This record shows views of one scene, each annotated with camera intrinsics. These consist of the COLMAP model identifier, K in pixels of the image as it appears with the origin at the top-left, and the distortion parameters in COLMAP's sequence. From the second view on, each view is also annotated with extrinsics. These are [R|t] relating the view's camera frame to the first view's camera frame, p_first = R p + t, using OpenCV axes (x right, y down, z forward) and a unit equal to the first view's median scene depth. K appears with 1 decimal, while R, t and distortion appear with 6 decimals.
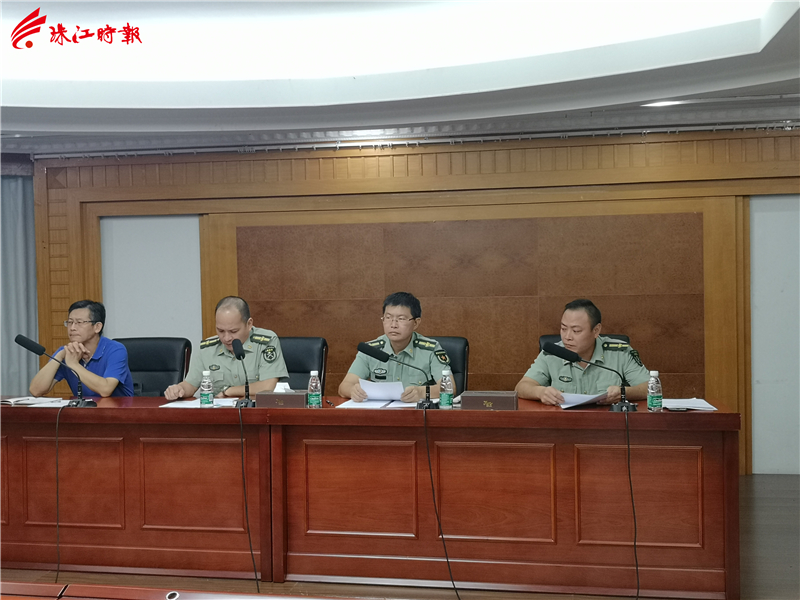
lens RADIAL K [[882.9, 0, 400.0], [0, 882.9, 300.0], [0, 0, 1]] dist [0.009230, 0.001153]
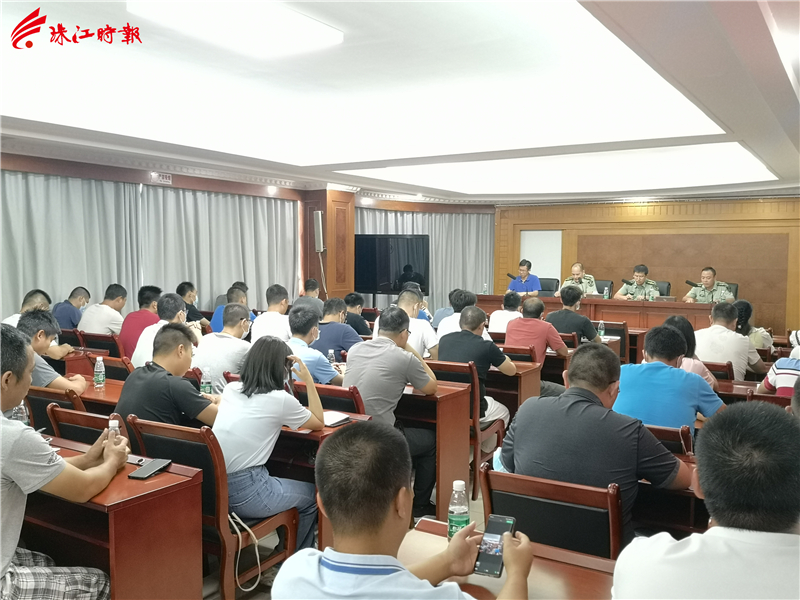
lens RADIAL K [[711.8, 0, 400.0], [0, 711.8, 300.0], [0, 0, 1]] dist [-0.006733, -0.012183]
pose [[0.920945, 0.050633, -0.386390, 0.129824], [-0.039661, 0.998553, 0.036322, 0.043219], [0.387670, -0.018126, 0.921620, -1.008275]]
